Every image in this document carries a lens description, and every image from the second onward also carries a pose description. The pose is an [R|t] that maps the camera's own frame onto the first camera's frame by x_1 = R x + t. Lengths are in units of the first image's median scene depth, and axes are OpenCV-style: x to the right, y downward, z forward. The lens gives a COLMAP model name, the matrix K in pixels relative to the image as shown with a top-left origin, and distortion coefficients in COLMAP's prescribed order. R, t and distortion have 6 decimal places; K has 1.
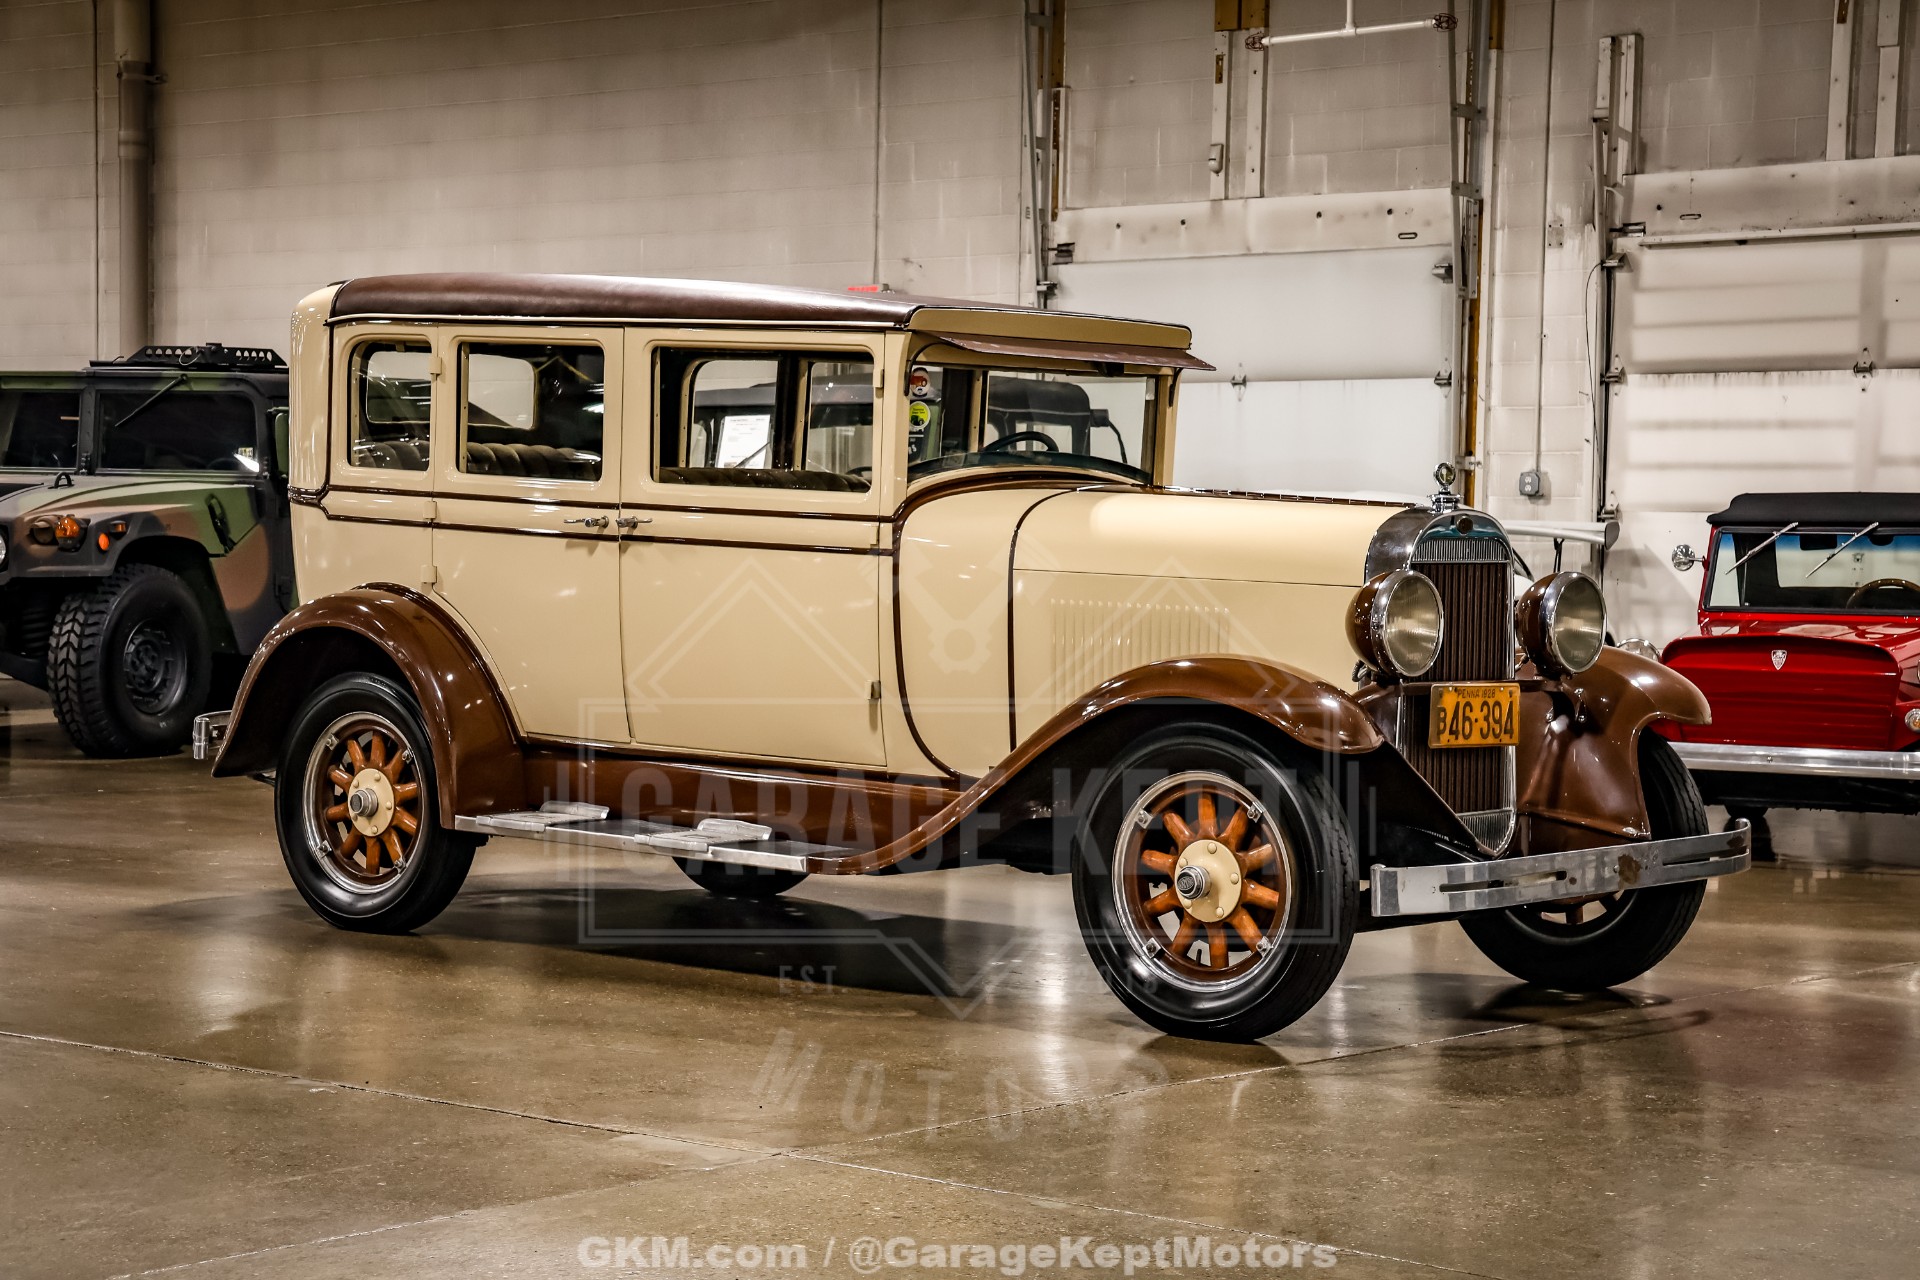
lens RADIAL K [[3744.9, 0, 943.9], [0, 3744.9, 644.2], [0, 0, 1]] dist [0.252091, 0.684016]
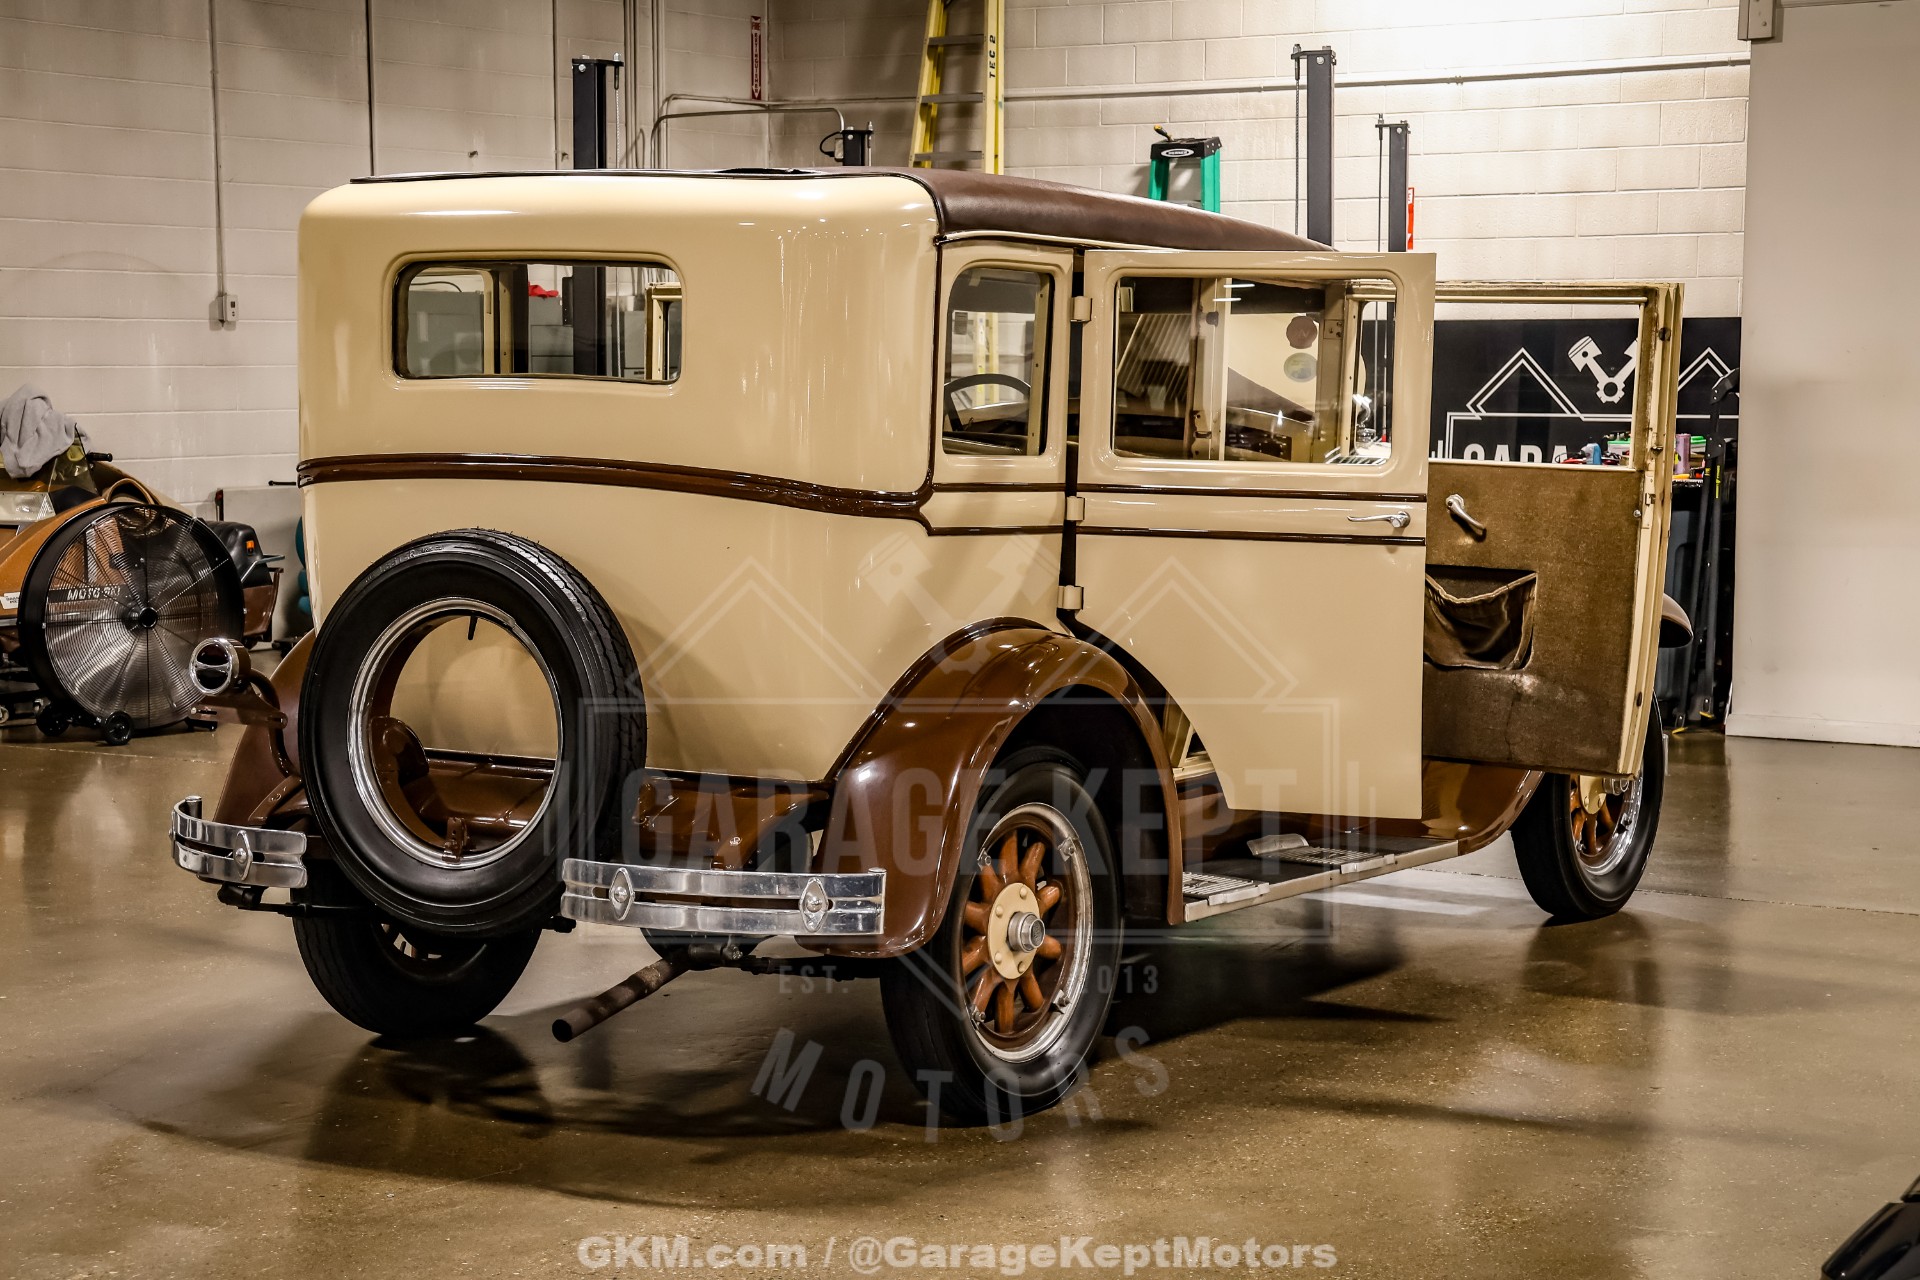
lens RADIAL K [[3585.9, 0, 960.0], [0, 3585.9, 640.0], [0, 0, 1]] dist [0.218120, 0.352676]
pose [[-0.137041, -0.104176, 0.985072, -0.516002], [0.028401, 0.993632, 0.109033, -0.054631], [-0.990158, 0.042919, -0.133209, 0.704452]]
